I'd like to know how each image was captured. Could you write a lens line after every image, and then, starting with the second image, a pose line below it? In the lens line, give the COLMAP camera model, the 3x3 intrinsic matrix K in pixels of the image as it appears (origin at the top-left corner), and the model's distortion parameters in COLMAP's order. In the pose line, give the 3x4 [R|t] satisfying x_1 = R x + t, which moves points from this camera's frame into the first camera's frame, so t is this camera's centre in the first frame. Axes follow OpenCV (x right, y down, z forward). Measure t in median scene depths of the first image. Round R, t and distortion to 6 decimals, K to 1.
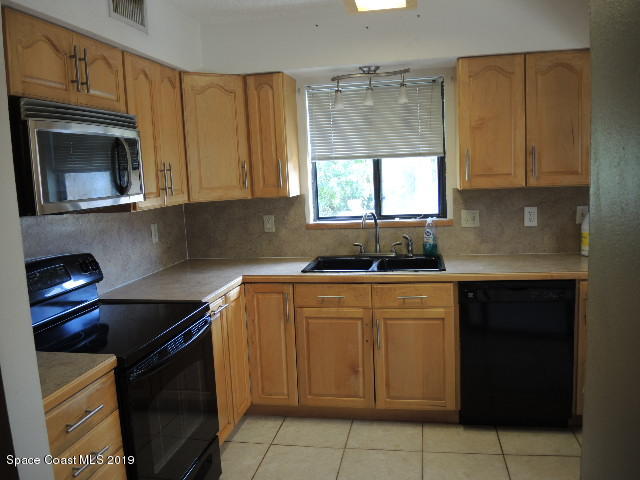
lens RADIAL K [[534.5, 0, 320.0], [0, 534.5, 240.0], [0, 0, 1]] dist [-0.040053, -0.057007]
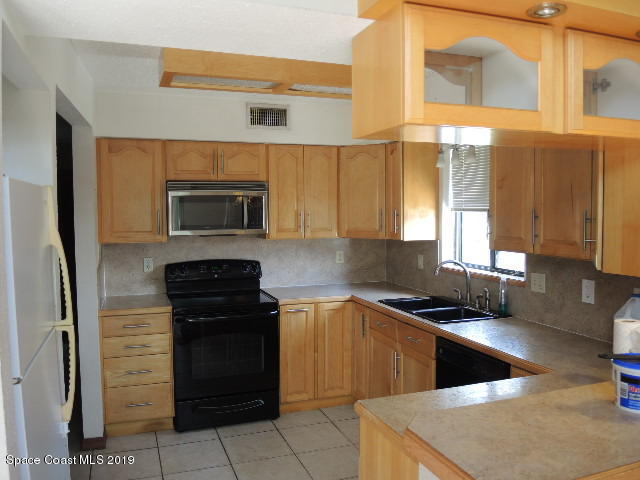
lens RADIAL K [[534.5, 0, 320.0], [0, 534.5, 240.0], [0, 0, 1]] dist [-0.040053, -0.057007]
pose [[0.500701, 0.093786, -0.860524, 0.914966], [-0.128566, 0.991145, 0.033215, -0.100530], [0.856019, 0.094003, 0.508325, 0.226888]]
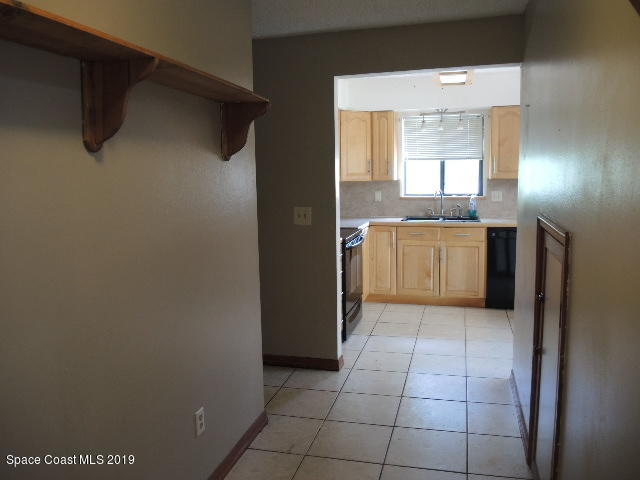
lens RADIAL K [[534.5, 0, 320.0], [0, 534.5, 240.0], [0, 0, 1]] dist [-0.040053, -0.057007]
pose [[0.996353, 0.038058, -0.076370, -0.162493], [-0.037490, 0.999258, 0.008856, 0.114548], [0.076650, -0.005960, 0.997040, -0.816378]]
